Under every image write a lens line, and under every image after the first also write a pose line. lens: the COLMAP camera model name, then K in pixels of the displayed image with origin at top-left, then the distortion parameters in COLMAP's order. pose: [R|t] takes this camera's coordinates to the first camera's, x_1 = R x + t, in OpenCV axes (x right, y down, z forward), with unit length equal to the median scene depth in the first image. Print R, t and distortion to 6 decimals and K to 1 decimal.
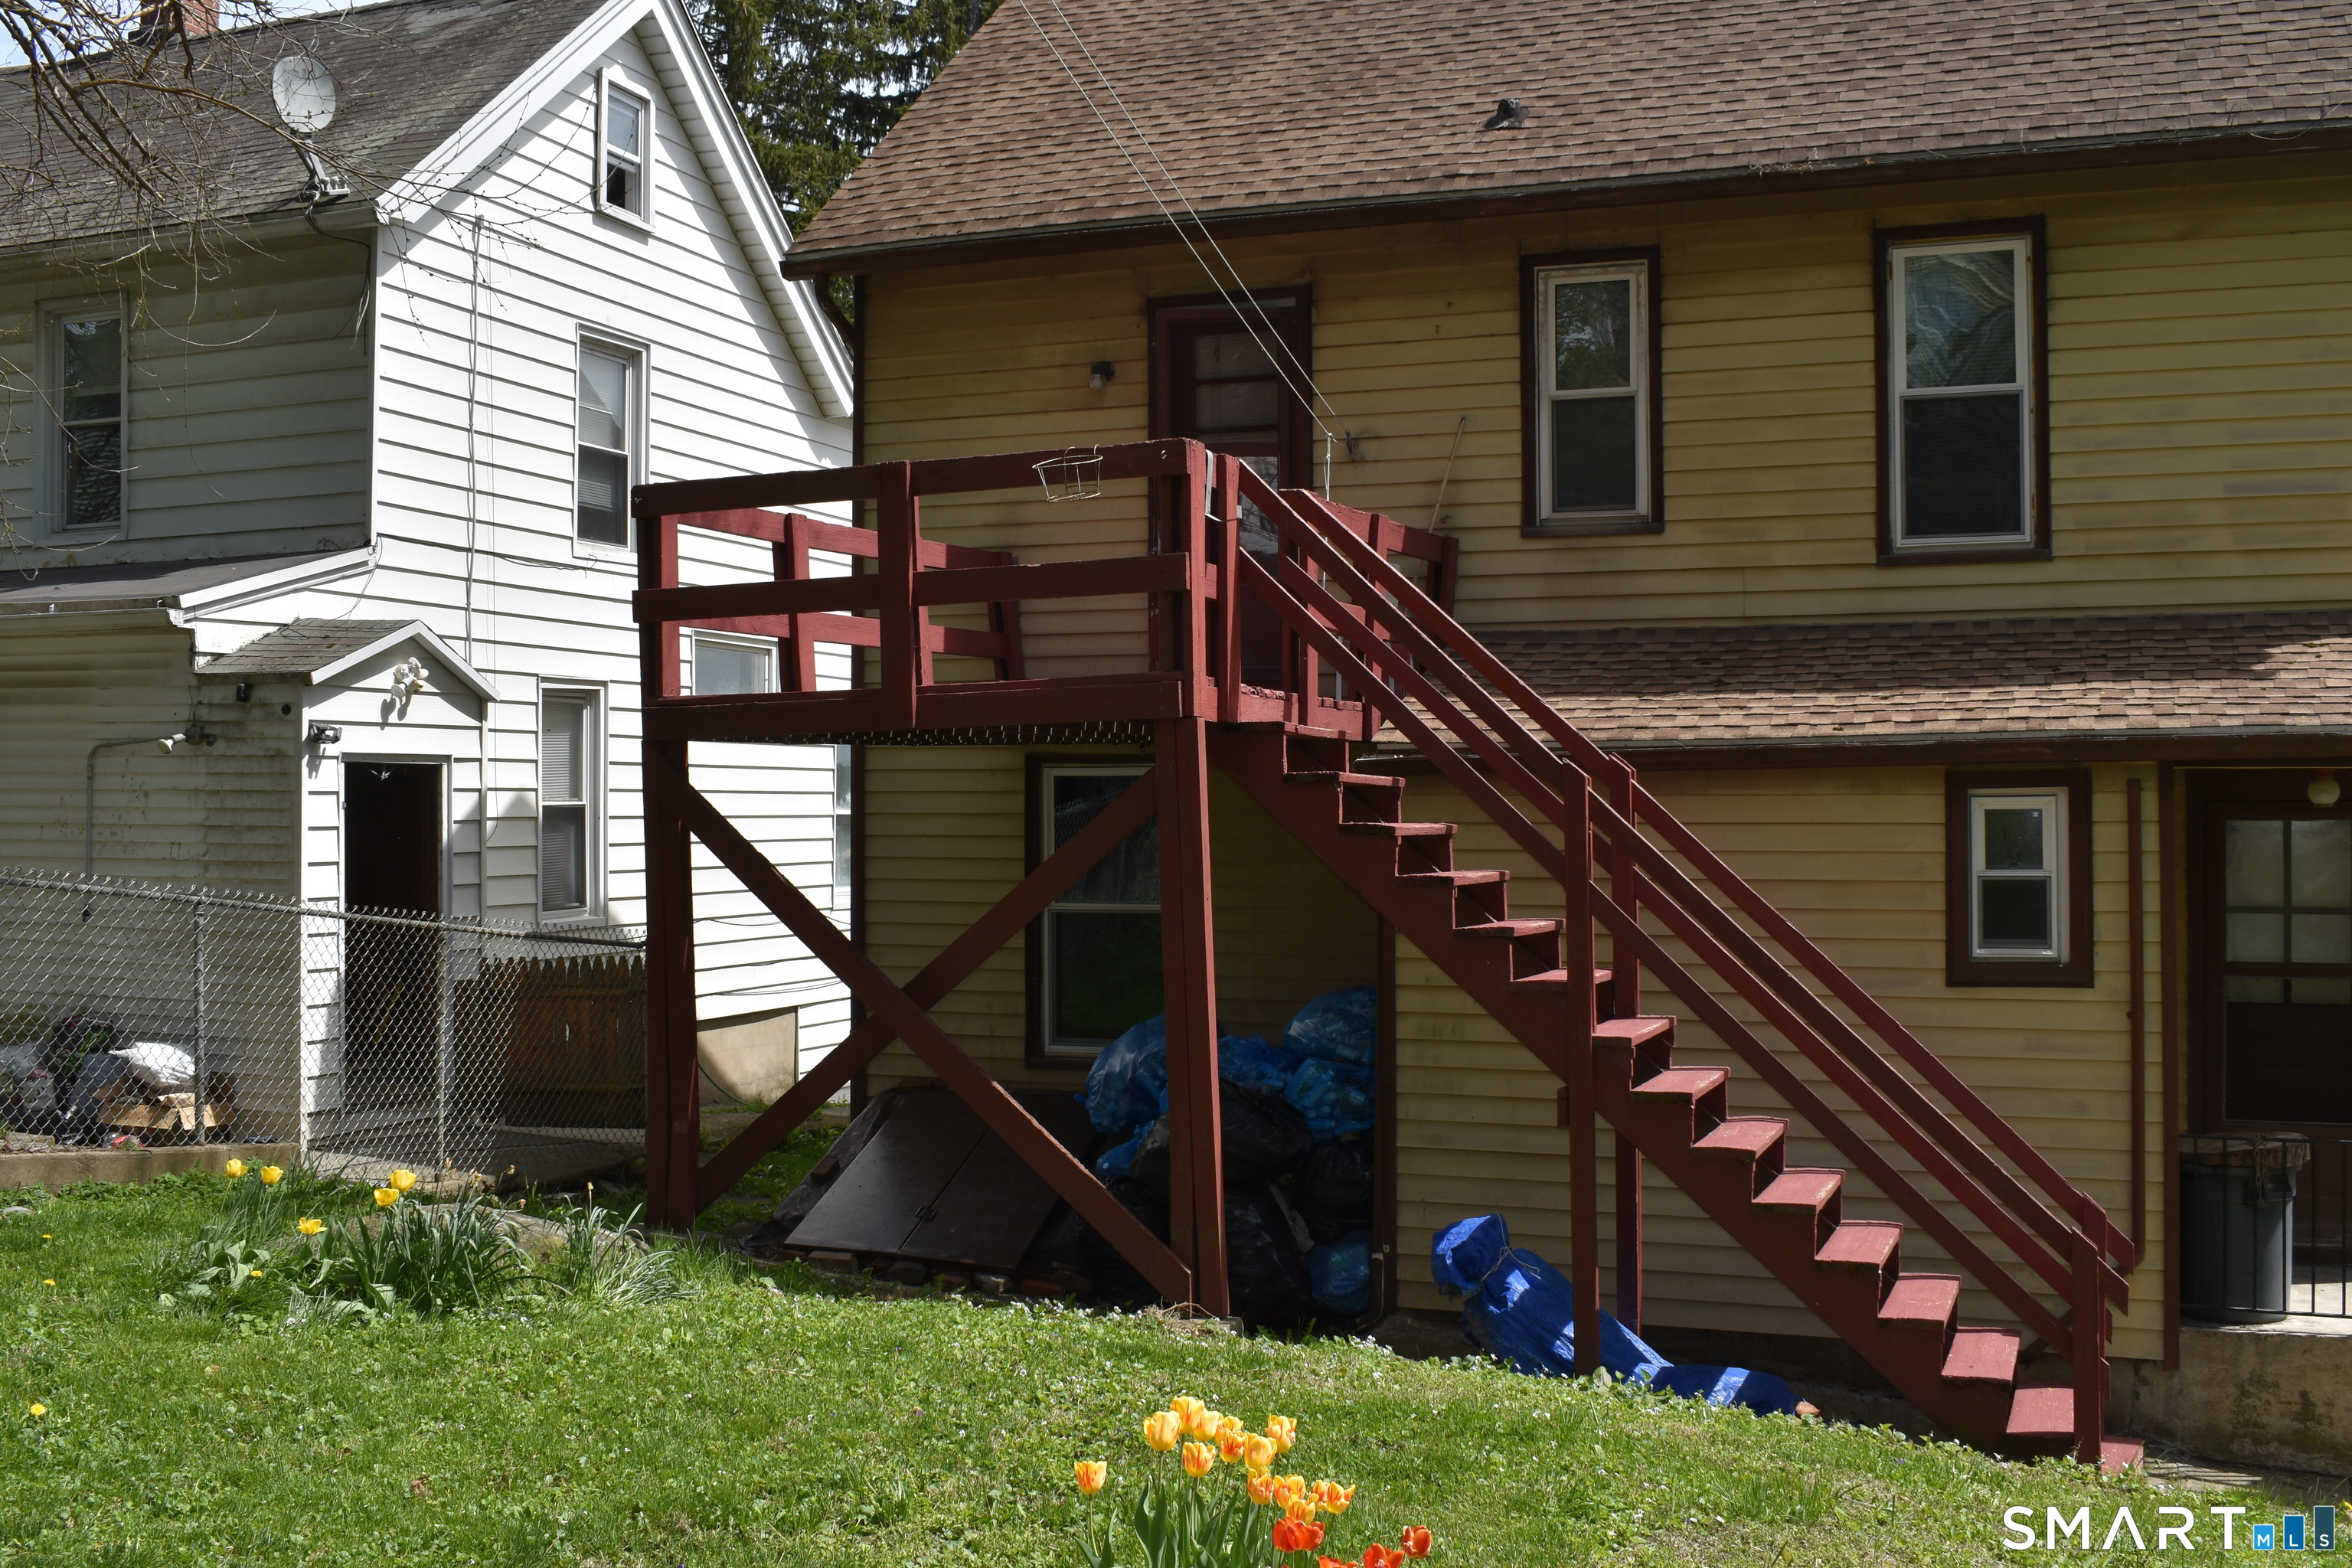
lens RADIAL K [[2375.4, 0, 1176.0], [0, 2375.4, 784.0], [0, 0, 1]] dist [-0.081634, 0.018027]
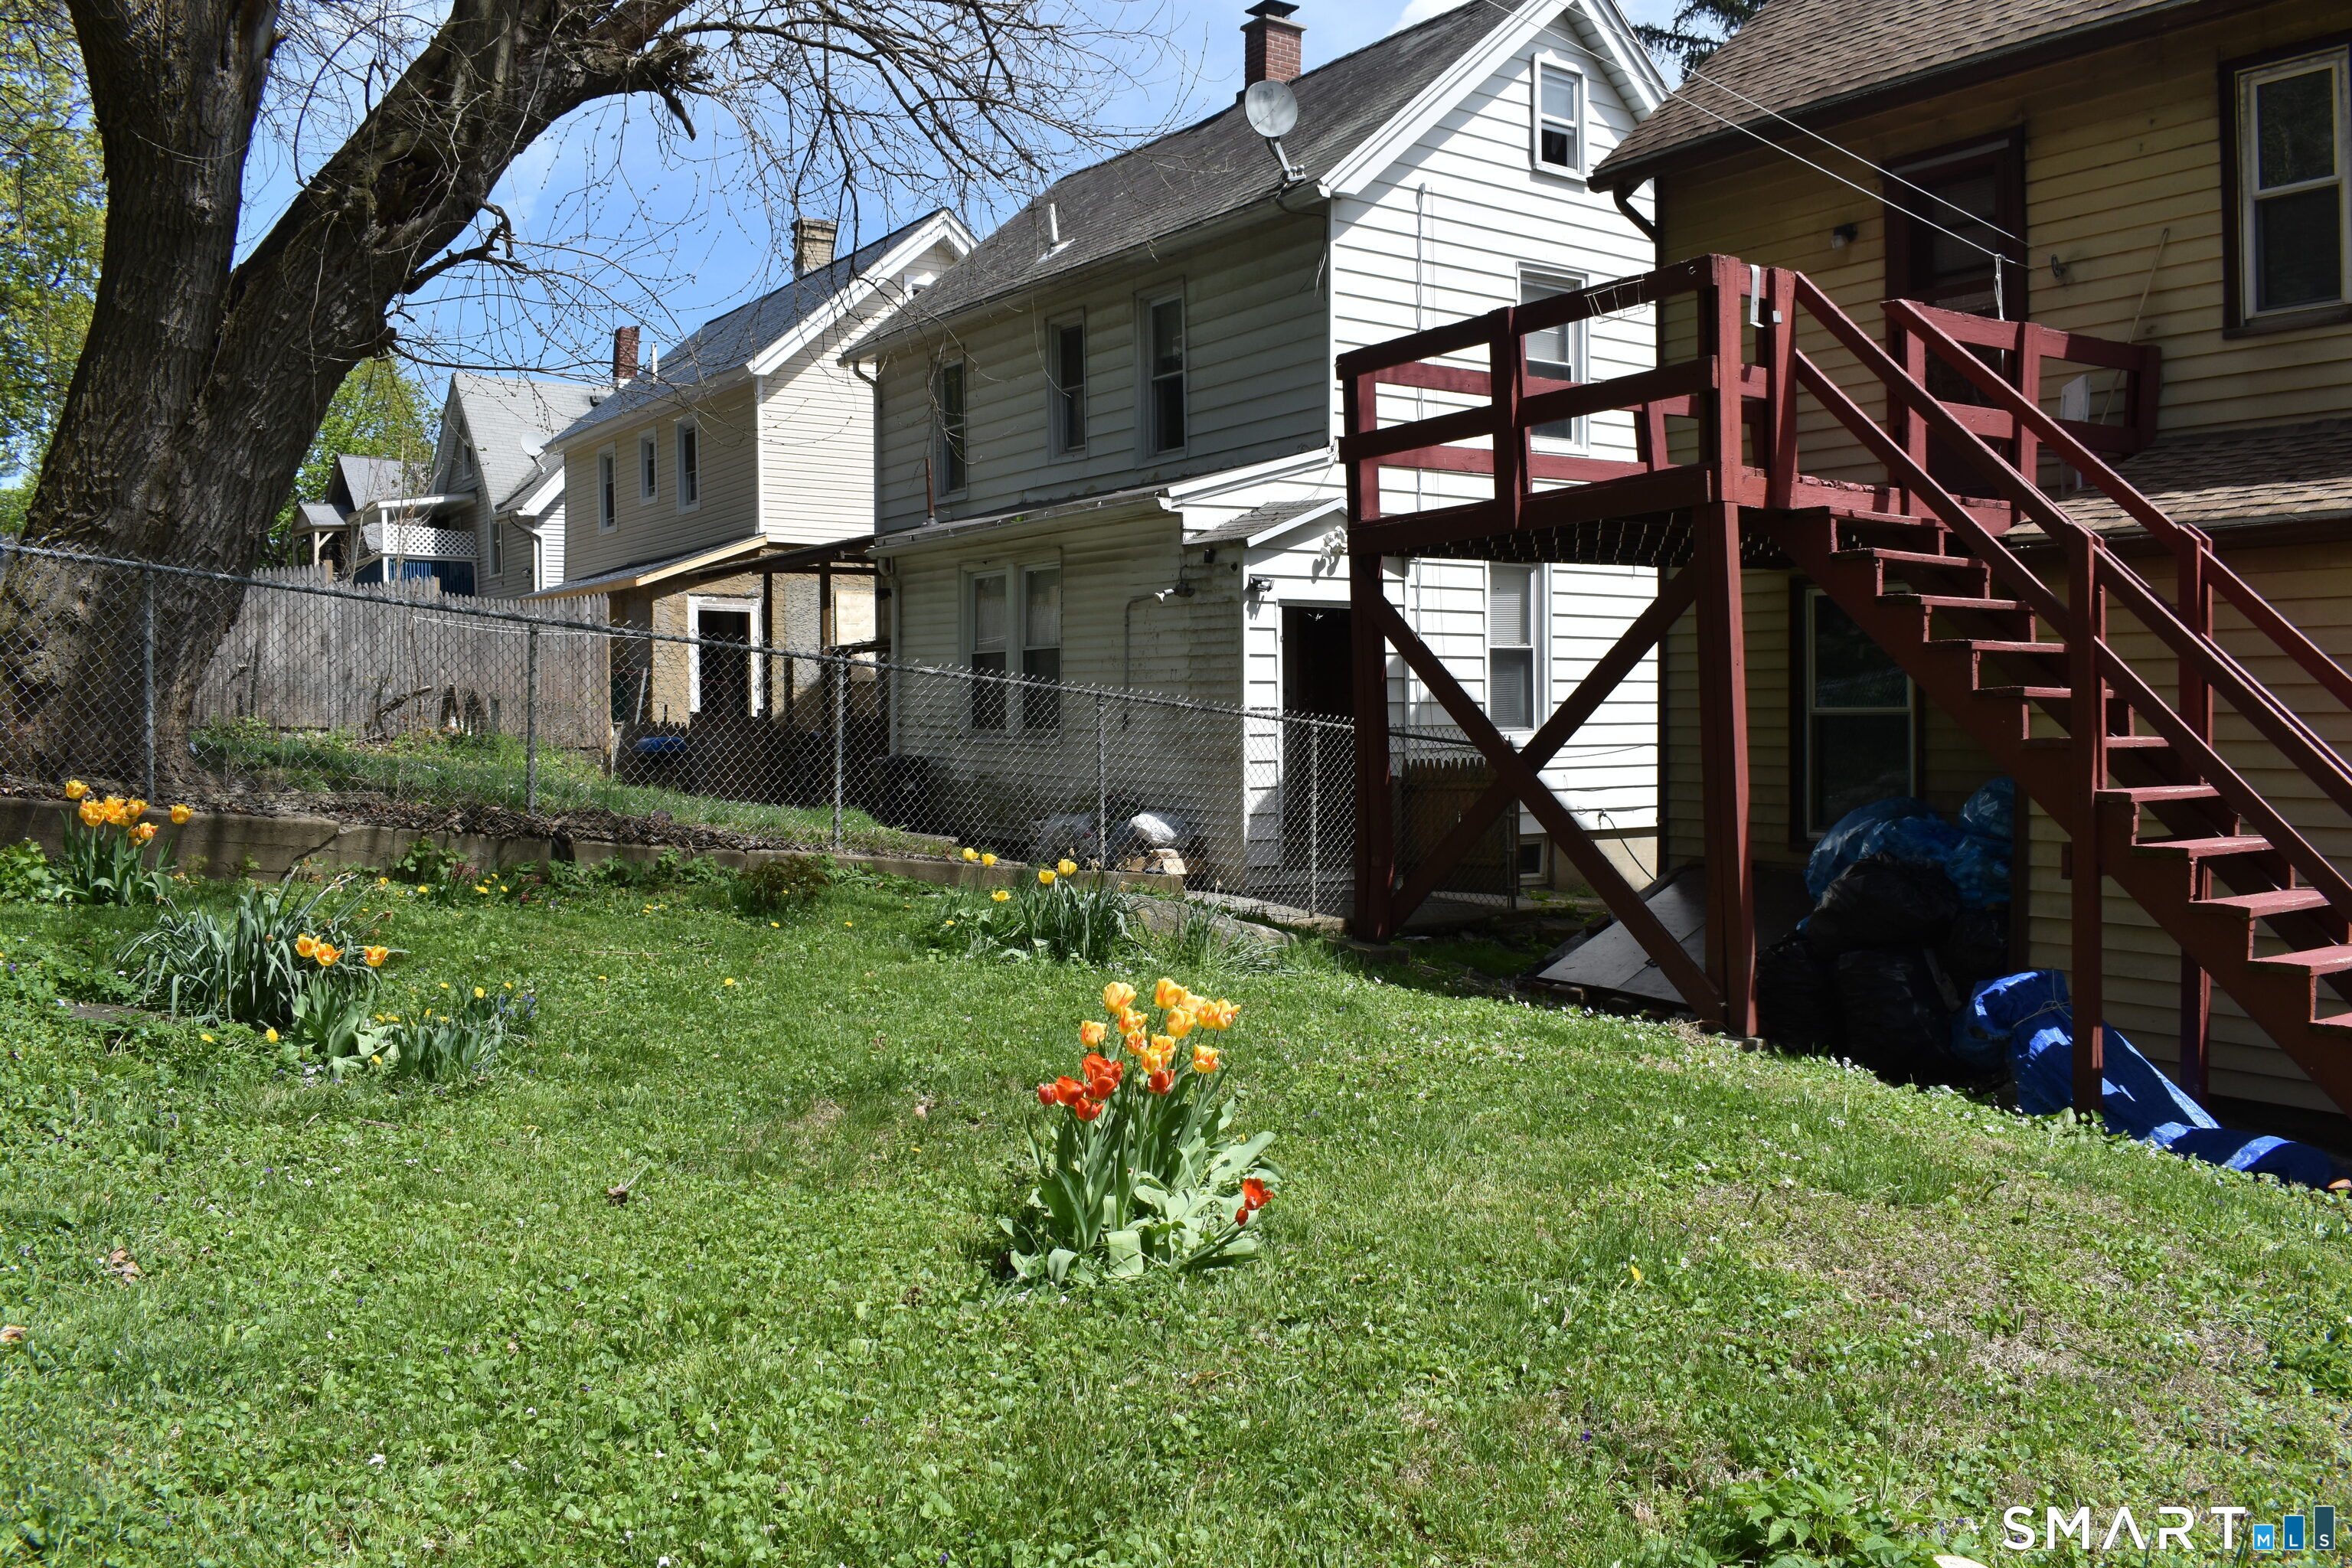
lens RADIAL K [[1914.1, 0, 1176.0], [0, 1914.1, 784.0], [0, 0, 1]] dist [-0.087496, 0.008899]
pose [[0.825294, 0.015231, -0.564498, 0.211929], [0.011077, 0.999007, 0.043149, 0.044550], [0.564595, -0.041864, 0.824306, 0.074927]]
